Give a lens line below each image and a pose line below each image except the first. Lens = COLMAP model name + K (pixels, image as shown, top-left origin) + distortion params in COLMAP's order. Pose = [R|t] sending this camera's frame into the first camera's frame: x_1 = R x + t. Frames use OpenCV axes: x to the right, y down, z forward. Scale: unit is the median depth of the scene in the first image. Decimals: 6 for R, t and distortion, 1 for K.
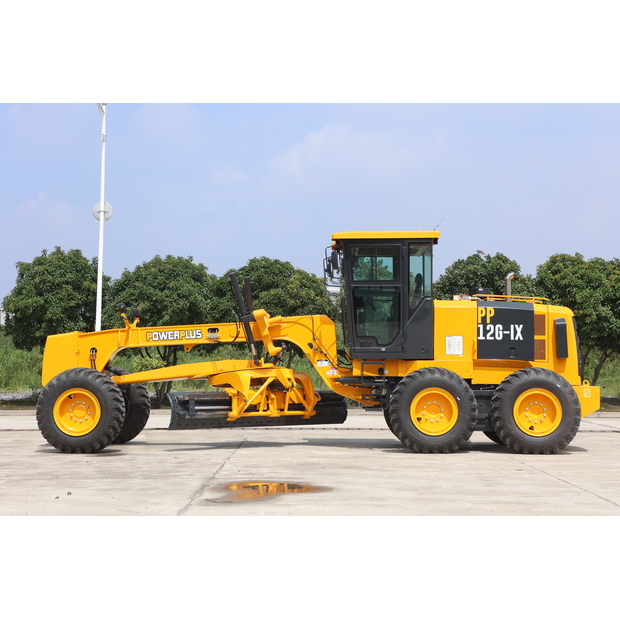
lens RADIAL K [[1220.2, 0, 310.0], [0, 1220.2, 310.0], [0, 0, 1]] dist [0.040833, 0.142017]
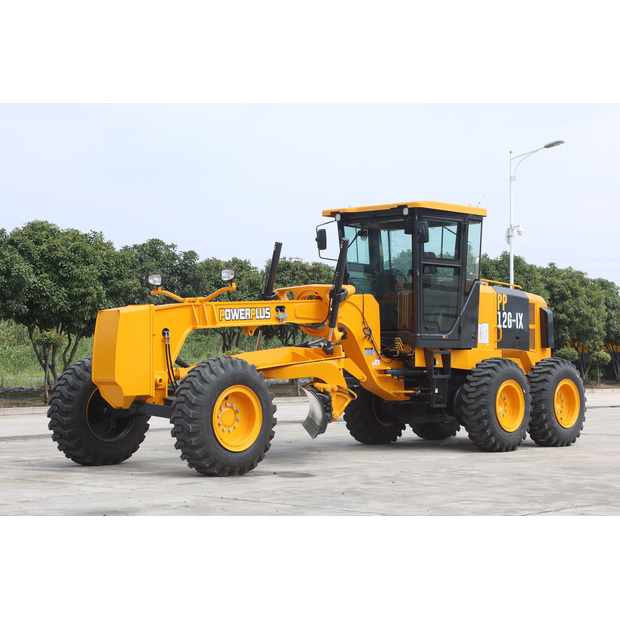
lens RADIAL K [[1382.7, 0, 310.0], [0, 1382.7, 310.0], [0, 0, 1]] dist [0.002061, 0.125322]
pose [[0.634371, 0.028540, 0.772502, -0.771015], [-0.042547, 0.999093, -0.001972, 0.018914], [-0.771857, -0.031616, 0.635009, 0.438997]]
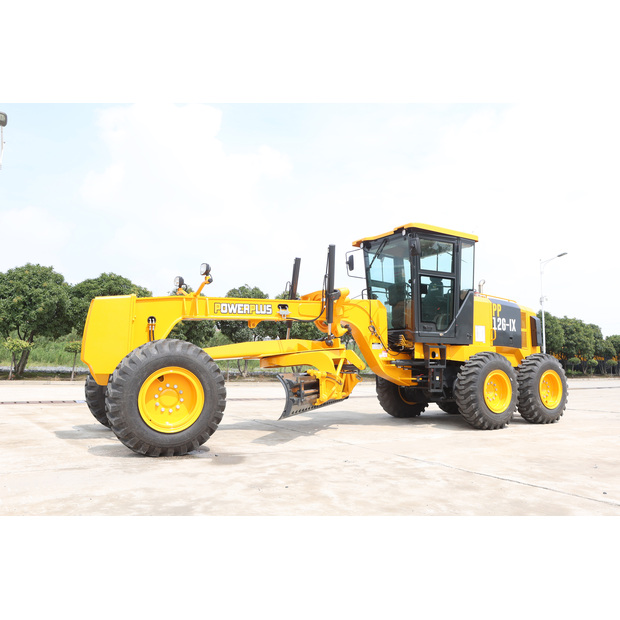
lens RADIAL K [[514.5, 0, 332.0], [0, 514.5, 287.9], [0, 0, 1]] dist [-0.171728, 0.171323]
pose [[0.823020, 0.097662, 0.559553, -0.277691], [-0.046919, 0.993430, -0.104377, 0.042918], [-0.566071, 0.059650, 0.822195, 0.675808]]
